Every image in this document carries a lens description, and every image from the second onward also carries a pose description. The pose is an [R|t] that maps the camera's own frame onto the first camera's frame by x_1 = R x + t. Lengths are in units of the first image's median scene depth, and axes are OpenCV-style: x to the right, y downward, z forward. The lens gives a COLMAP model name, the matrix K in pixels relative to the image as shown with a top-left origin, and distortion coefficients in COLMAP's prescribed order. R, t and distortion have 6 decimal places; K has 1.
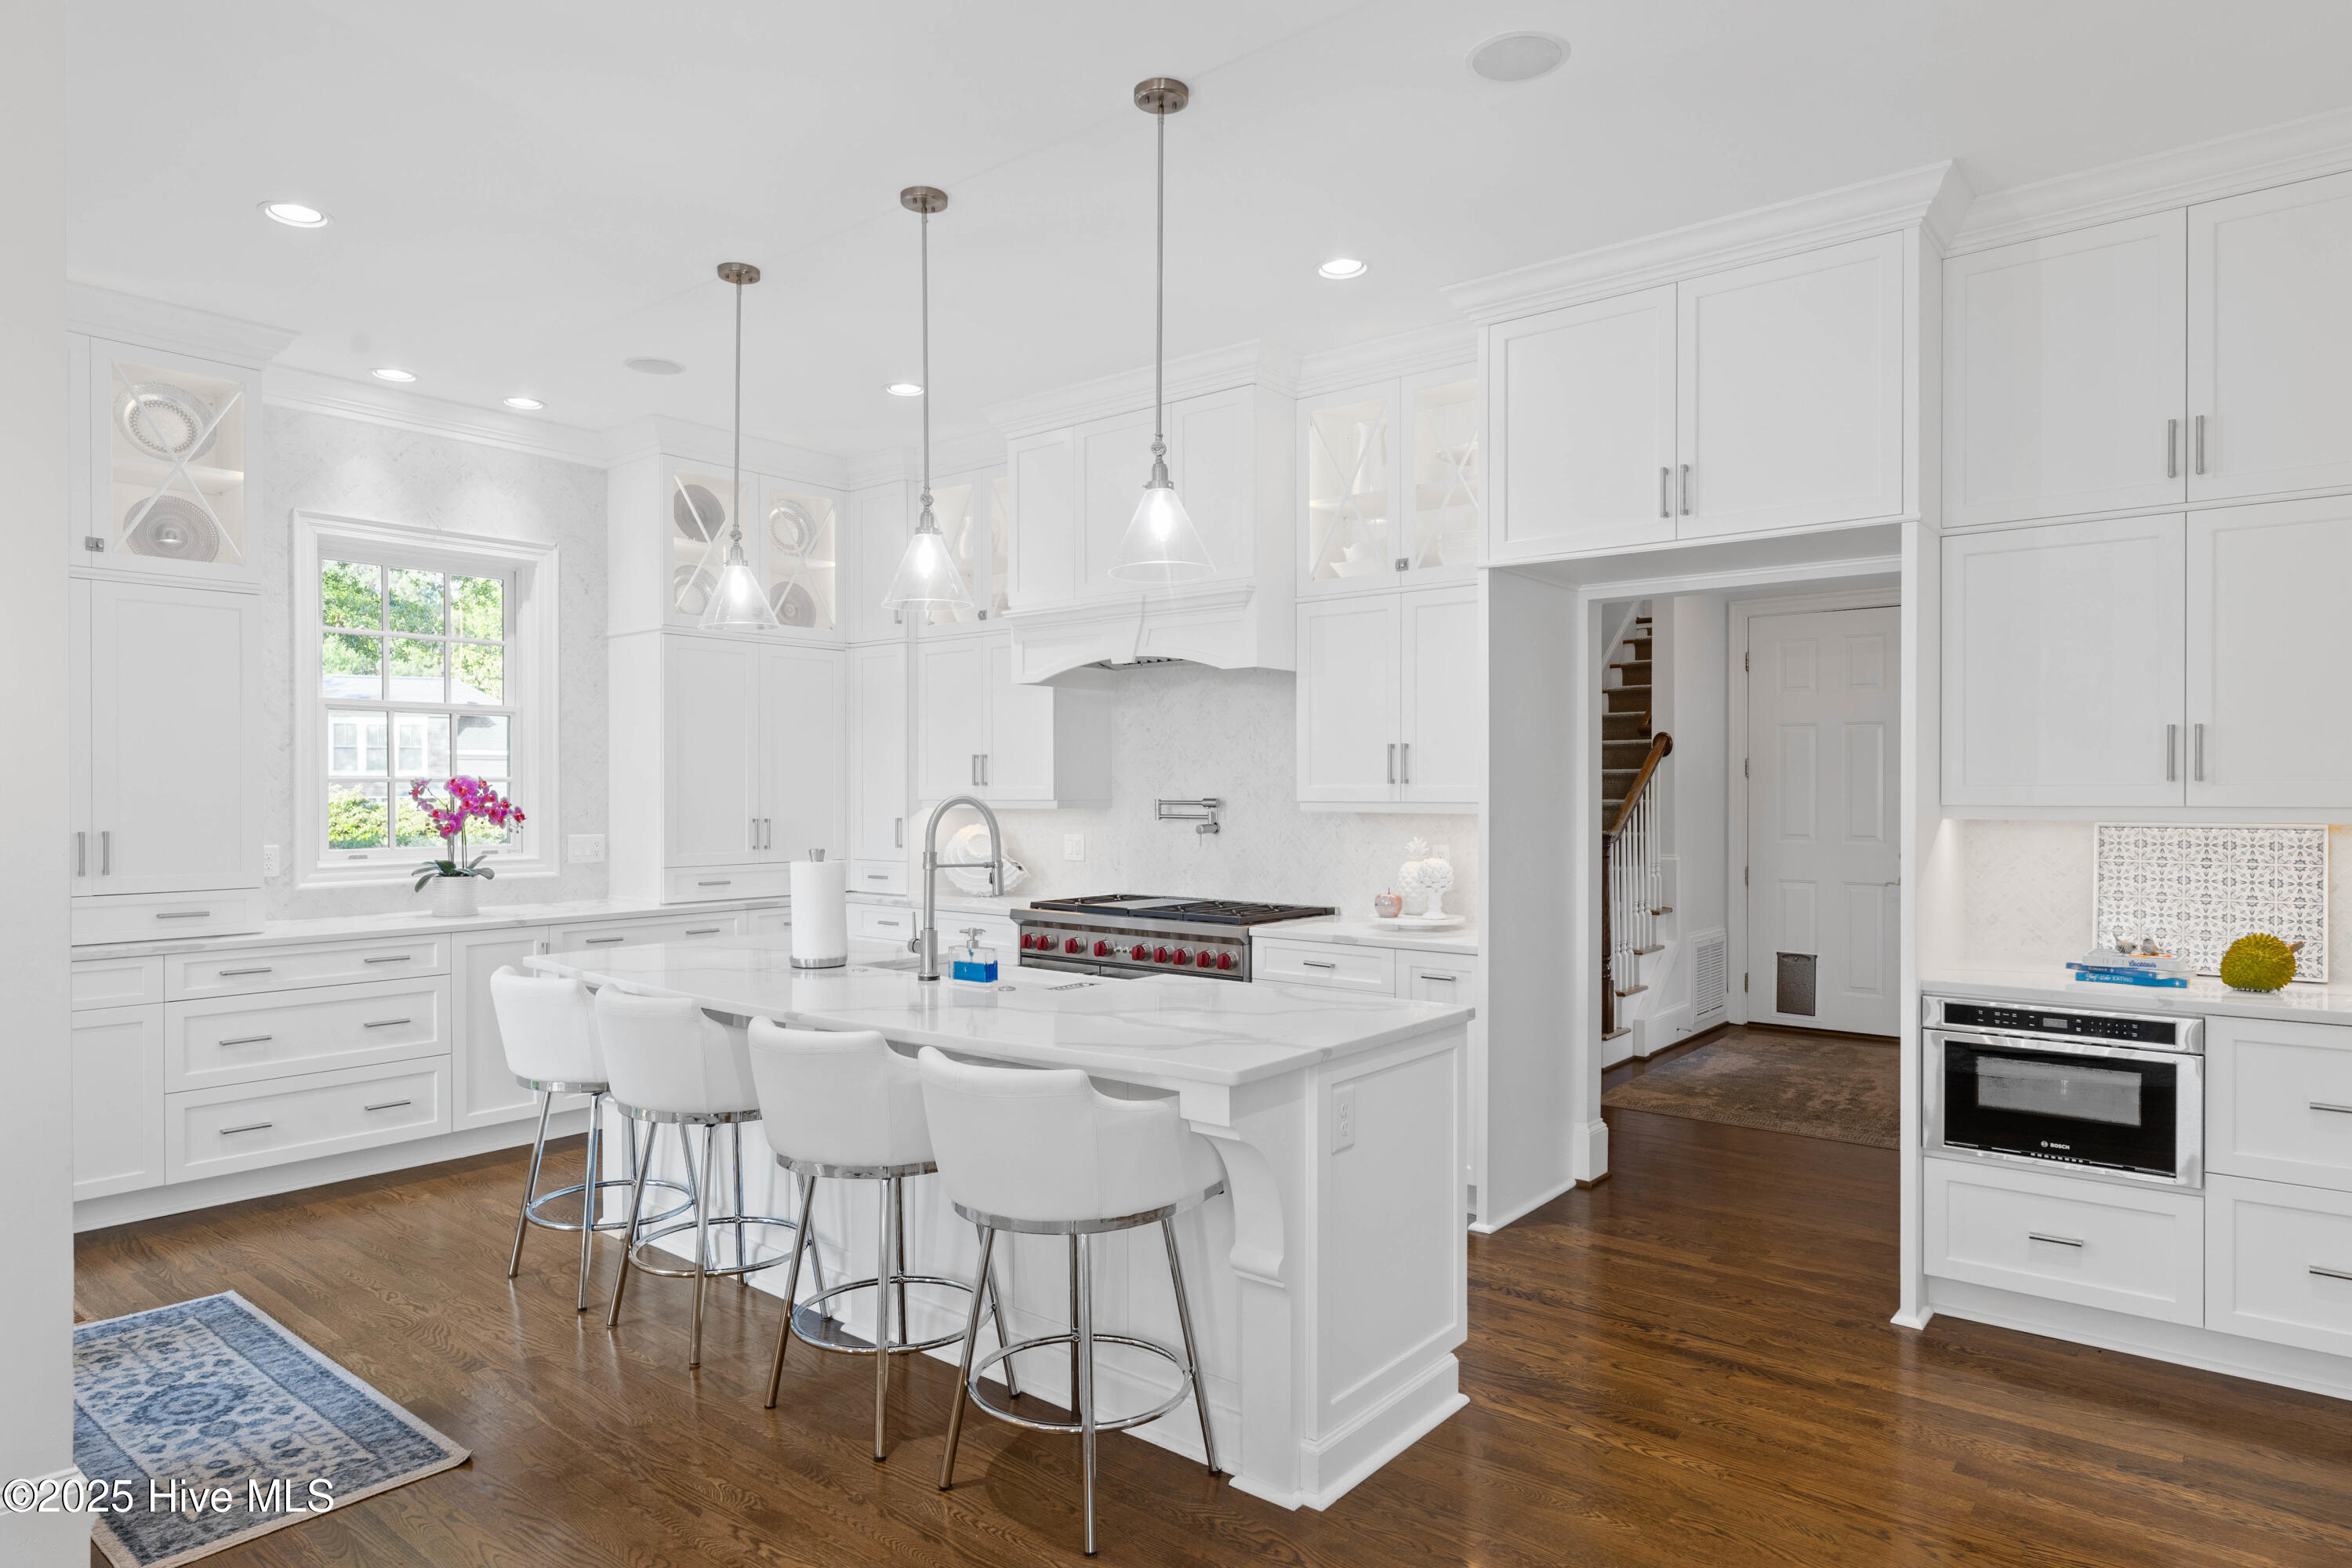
lens RADIAL K [[1371.1, 0, 1165.9], [0, 1371.1, 797.5], [0, 0, 1]] dist [0.001336, 0.000010]
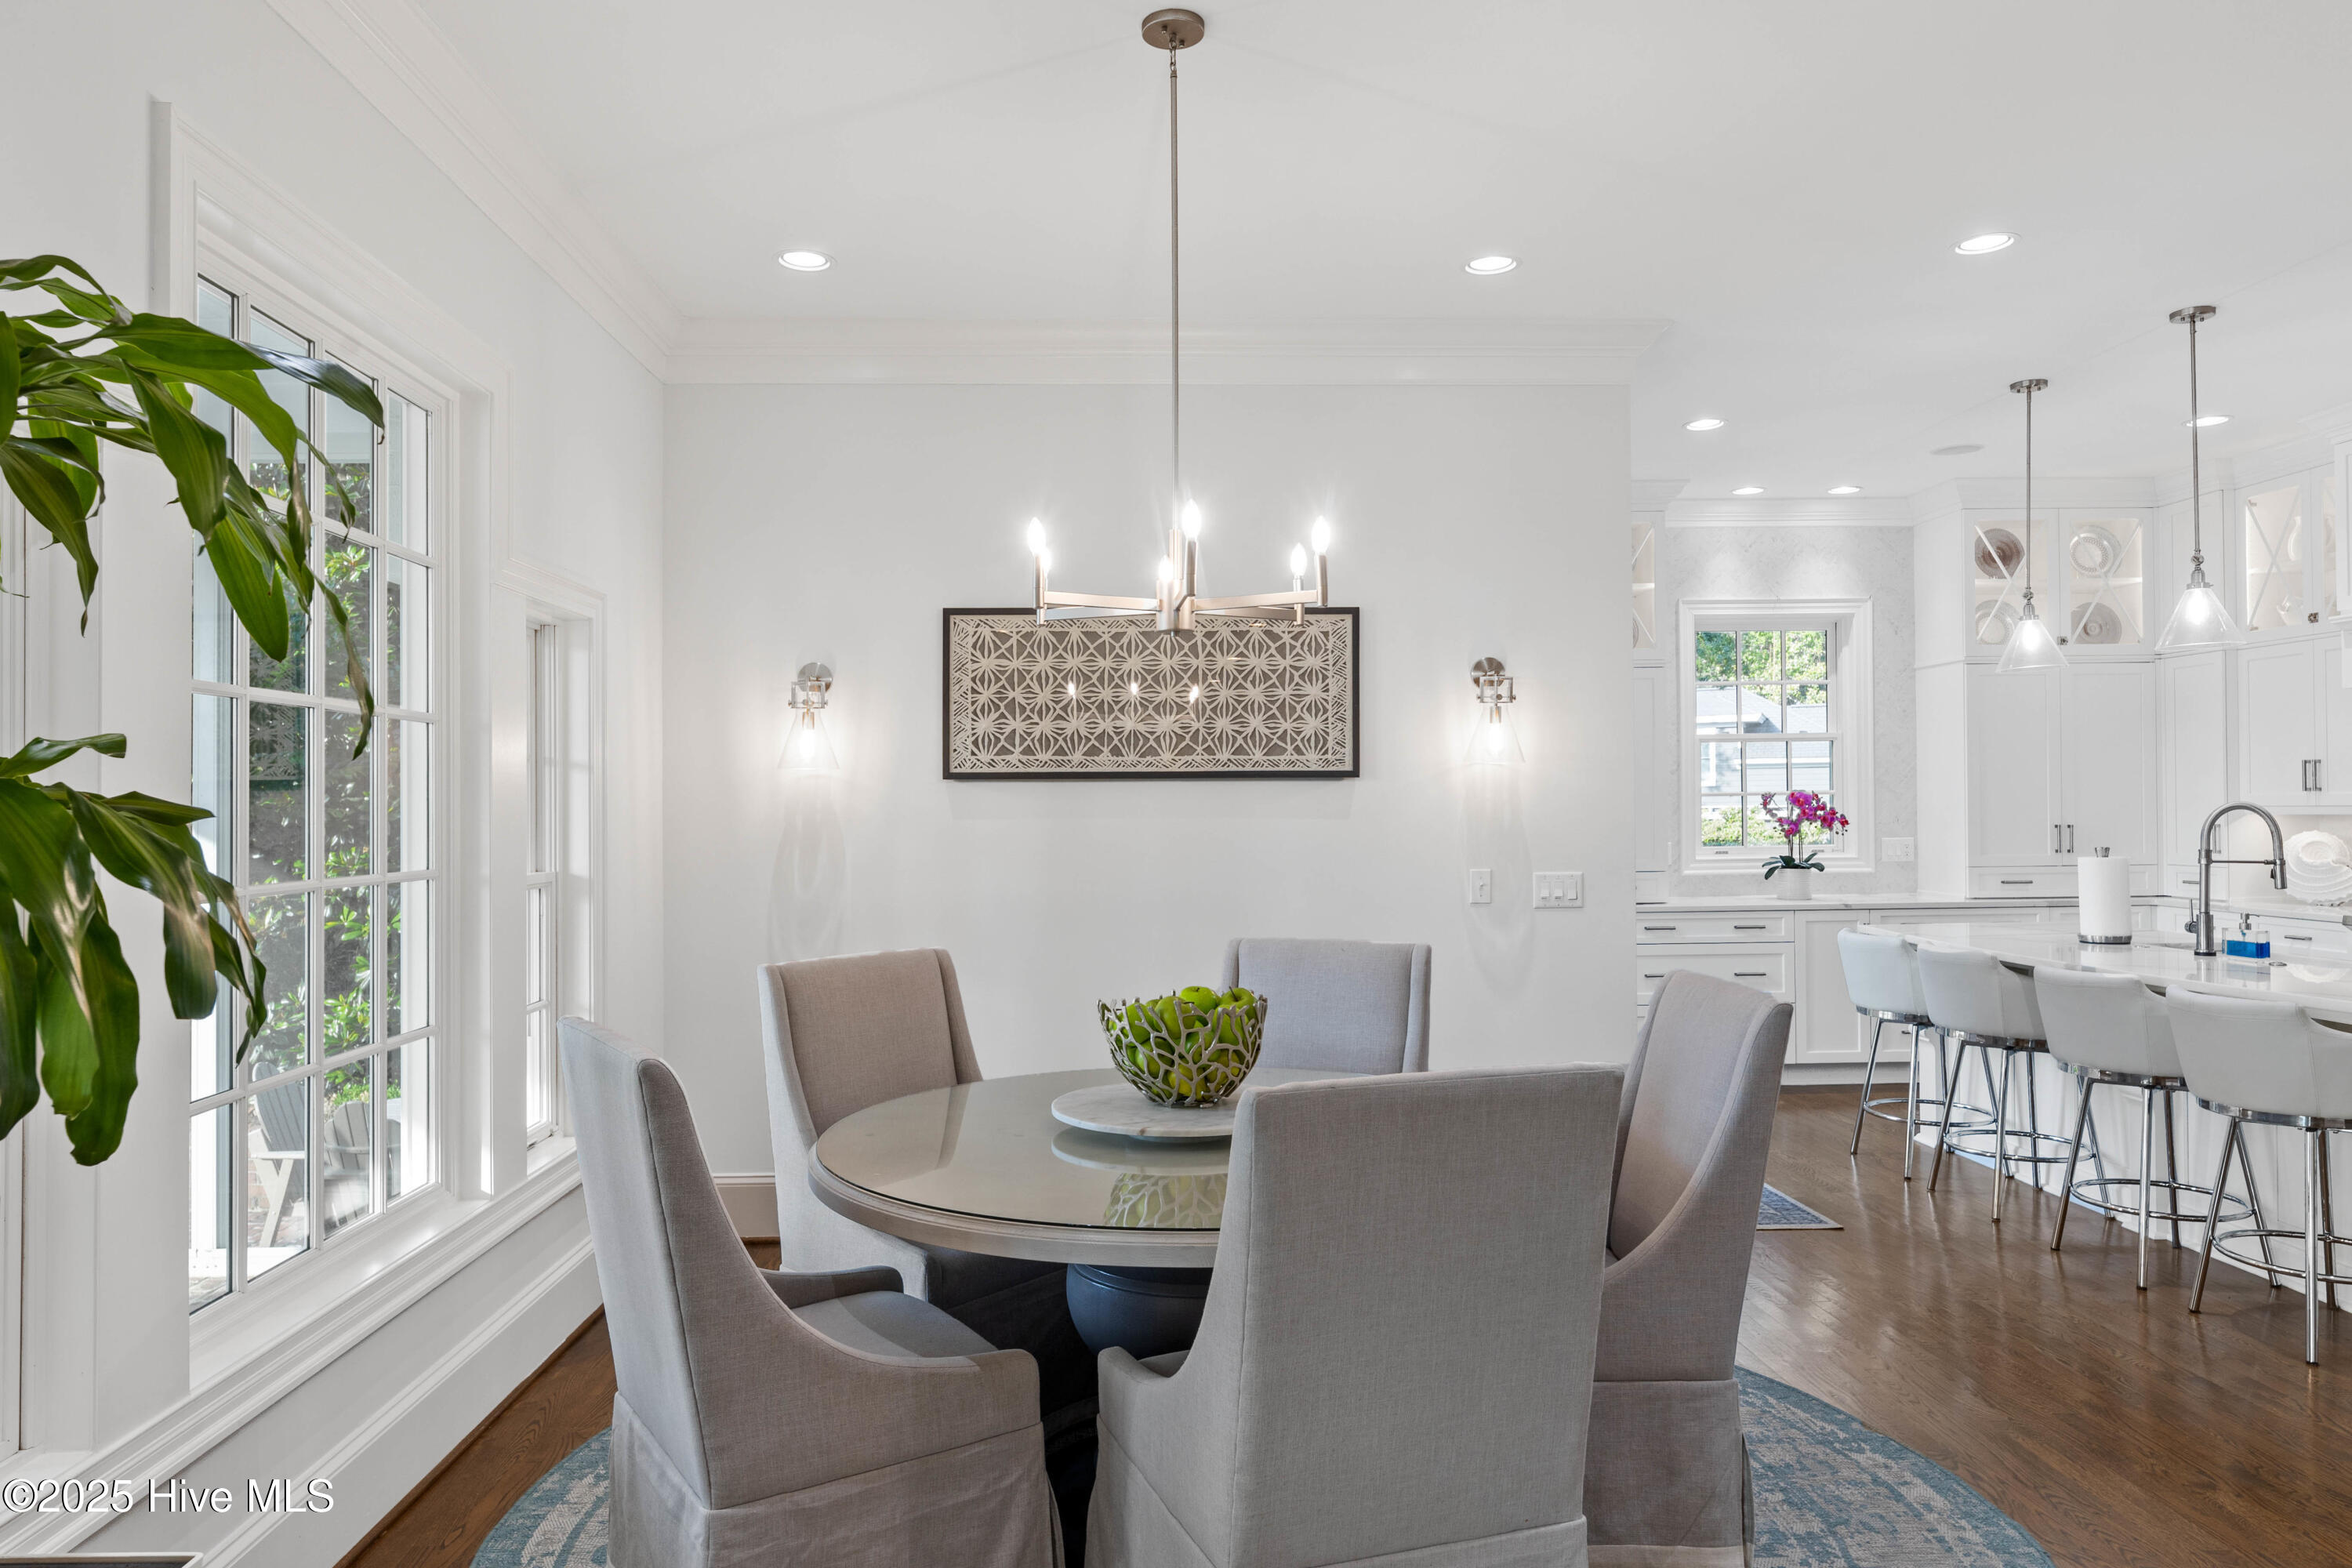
lens RADIAL K [[1482.1, 0, 1138.8], [0, 1482.1, 809.0], [0, 0, 1]] dist [-0.006423, 0.000275]
pose [[0.651663, -0.006335, -0.758482, 0.137215], [0.007474, 0.999970, -0.001930, -0.000248], [0.758472, -0.004412, 0.651691, -0.378135]]
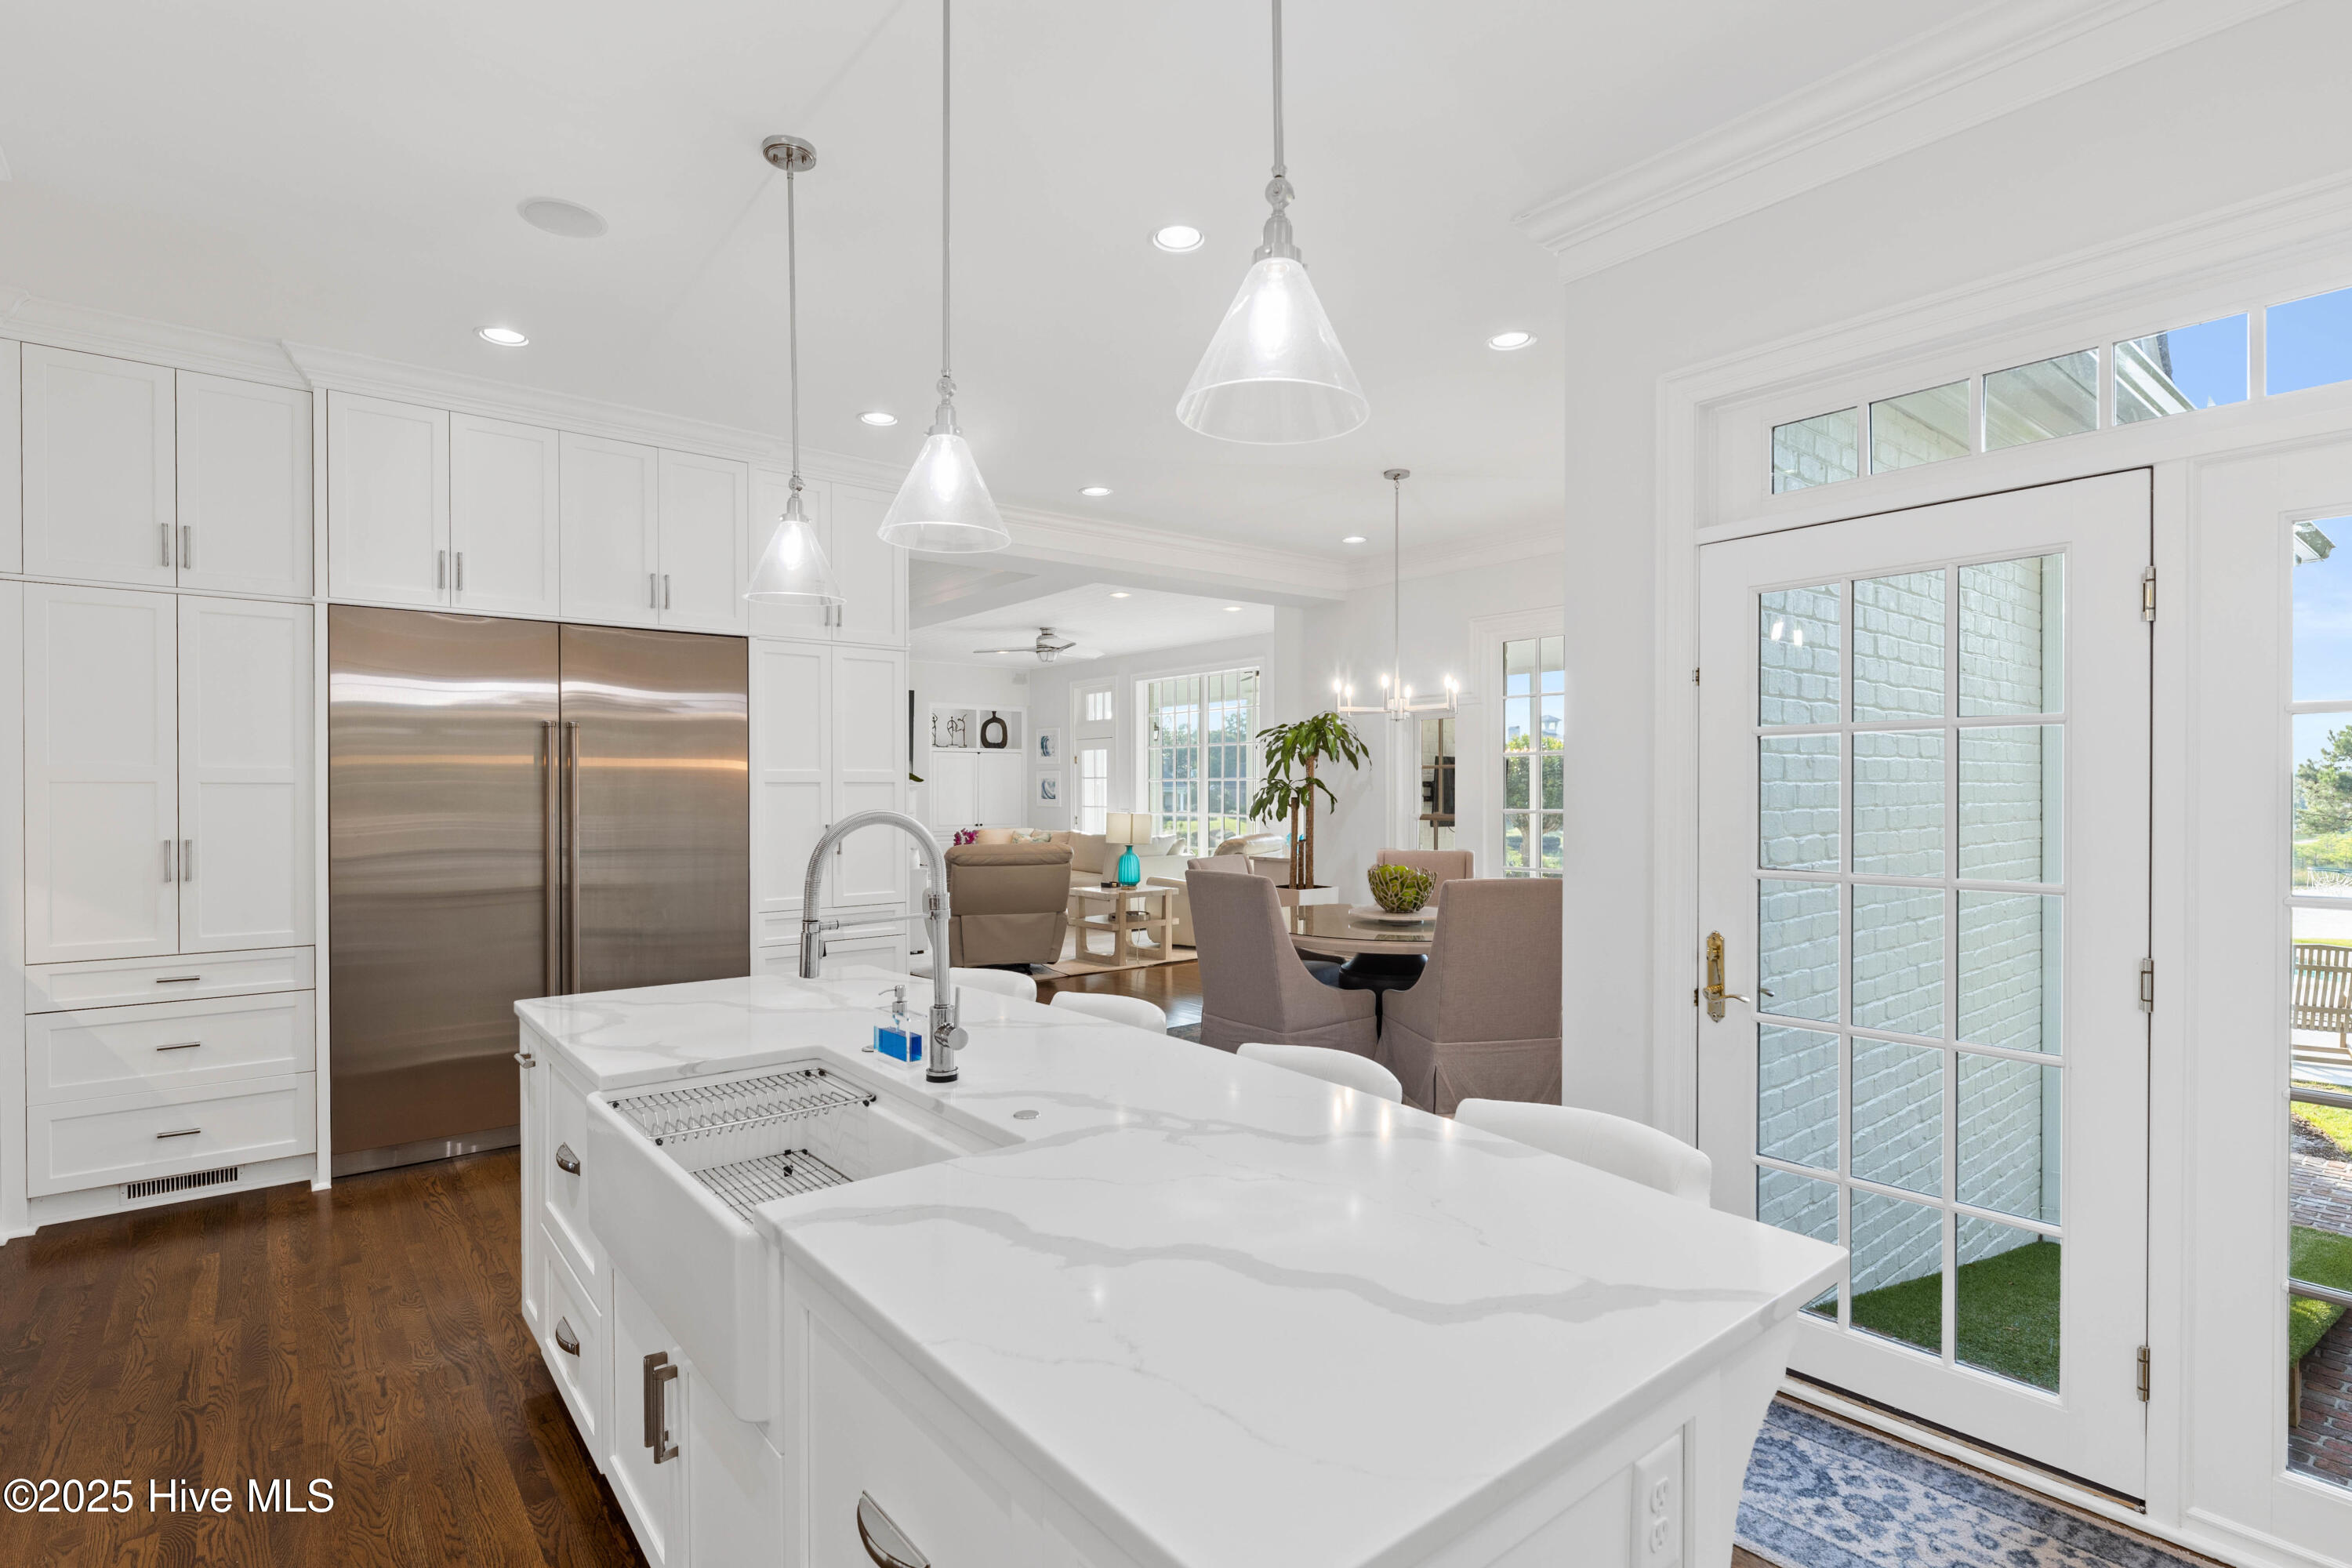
lens RADIAL K [[1135.8, 0, 1172.2], [0, 1135.8, 794.3], [0, 0, 1]] dist [-0.002877, 0.000604]
pose [[-0.979393, 0.002716, 0.201946, -0.266696], [0.004523, 0.999954, 0.008488, -0.008845], [-0.201914, 0.009227, -0.979360, 1.020383]]
